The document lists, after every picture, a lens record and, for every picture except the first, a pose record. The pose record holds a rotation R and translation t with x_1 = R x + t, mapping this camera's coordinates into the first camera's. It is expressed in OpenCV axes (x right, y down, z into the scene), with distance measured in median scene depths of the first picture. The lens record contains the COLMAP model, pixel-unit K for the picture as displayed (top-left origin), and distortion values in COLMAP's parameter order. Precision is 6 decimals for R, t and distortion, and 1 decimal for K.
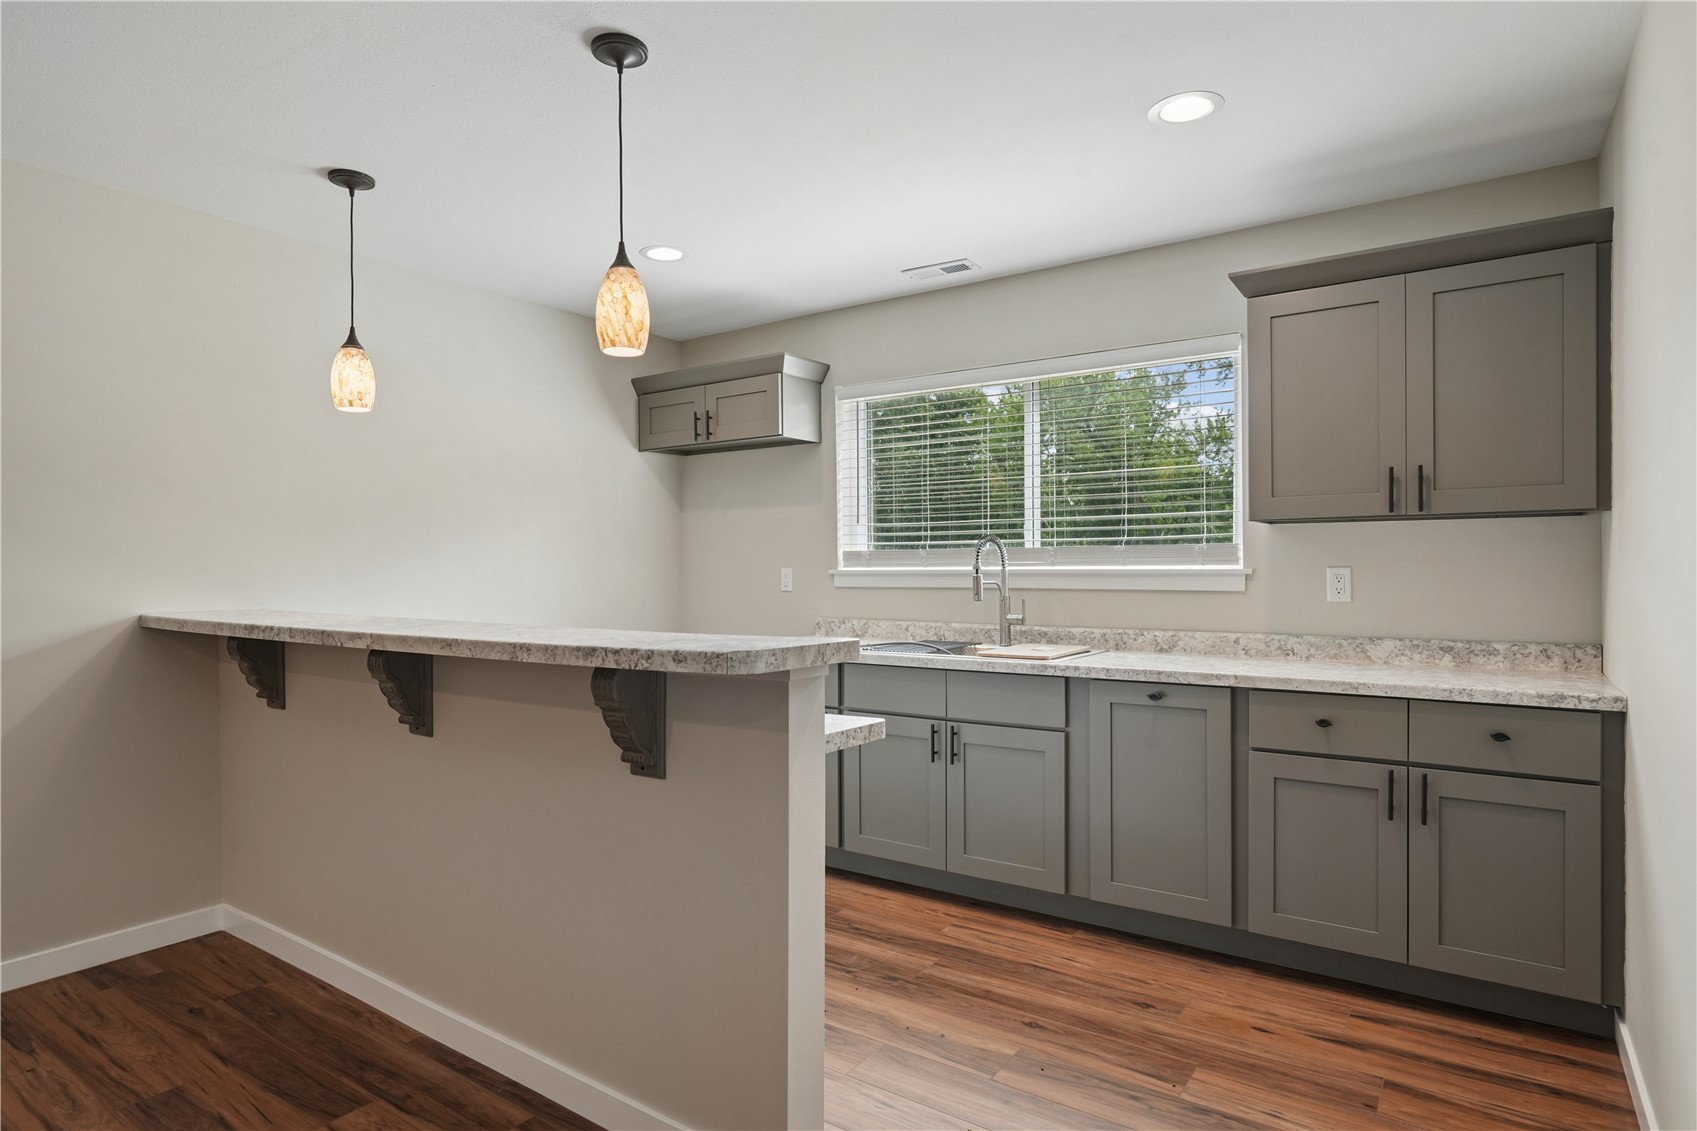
lens RADIAL K [[925.9, 0, 848.5], [0, 925.9, 565.5], [0, 0, 1]] dist [-0.000940, -0.000016]
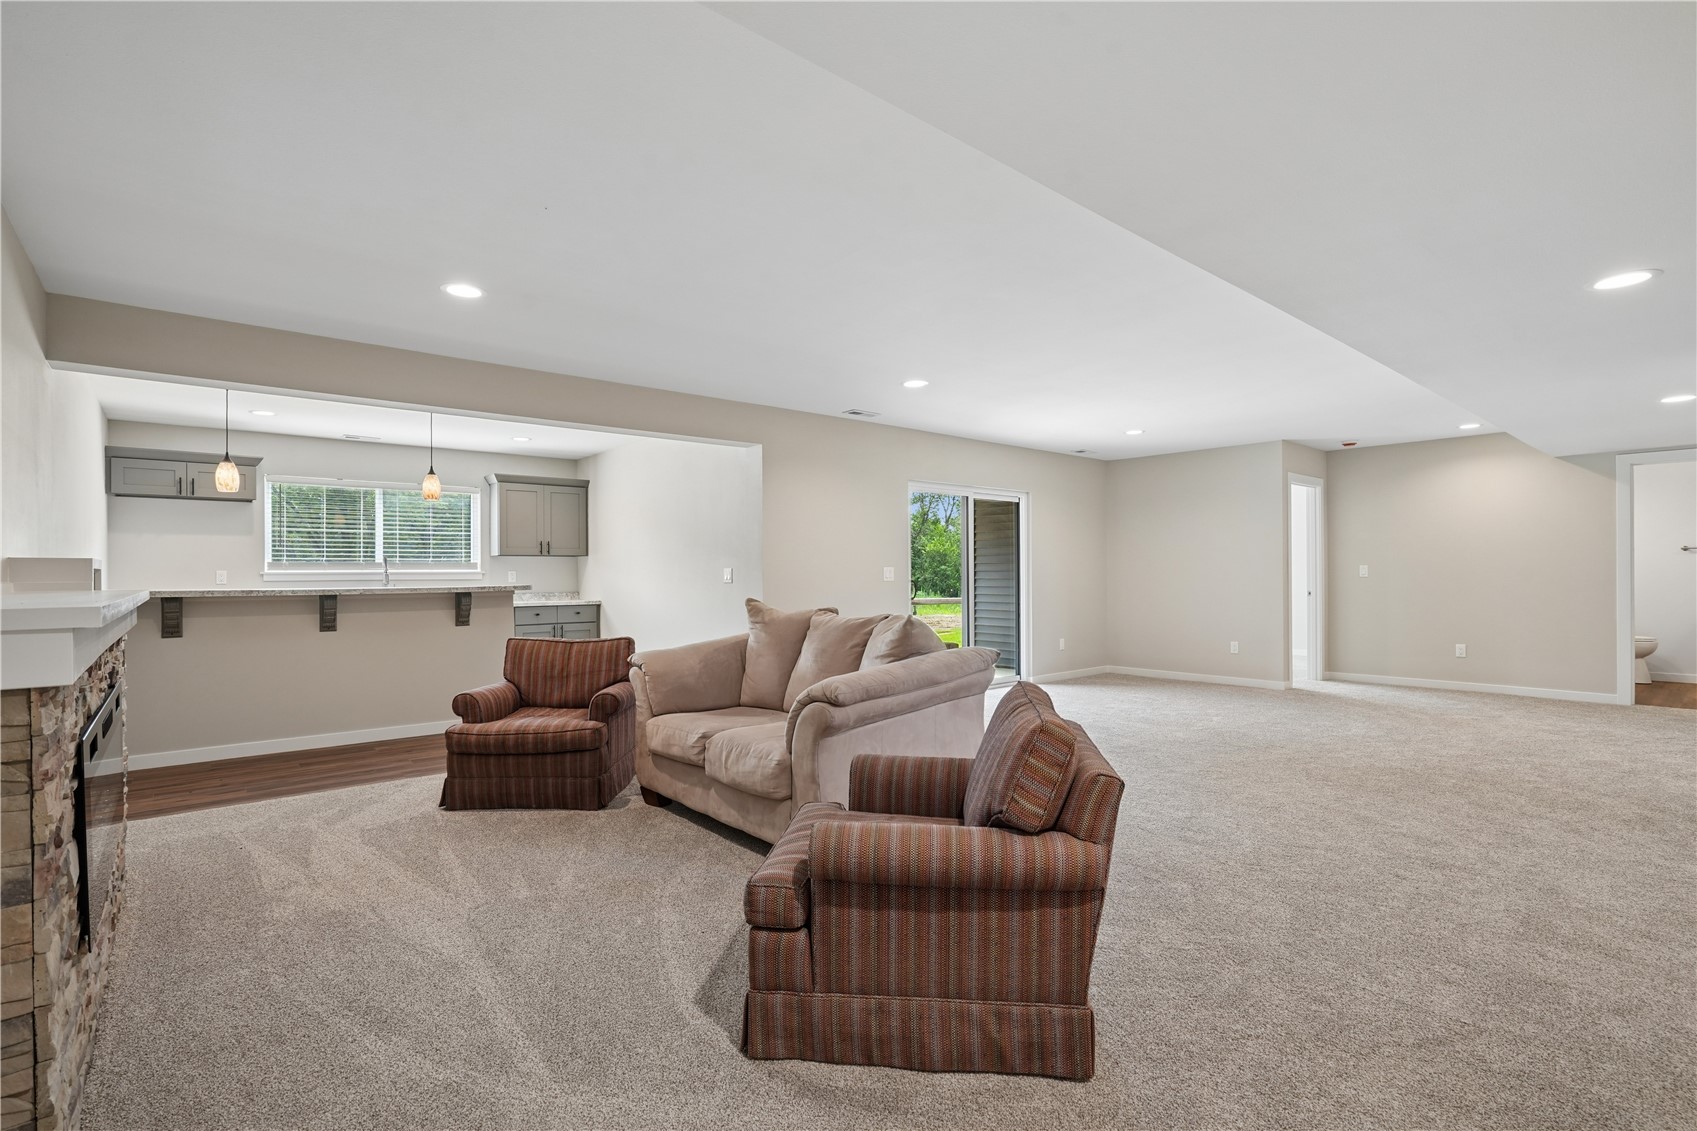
lens RADIAL K [[784.1, 0, 850.4], [0, 784.1, 582.3], [0, 0, 1]] dist [-0.030017, 0.015961]
pose [[0.250061, -0.003792, 0.968223, -1.942288], [0.004917, 0.999984, 0.002646, 0.043694], [-0.968218, 0.004099, 0.250076, -0.836915]]
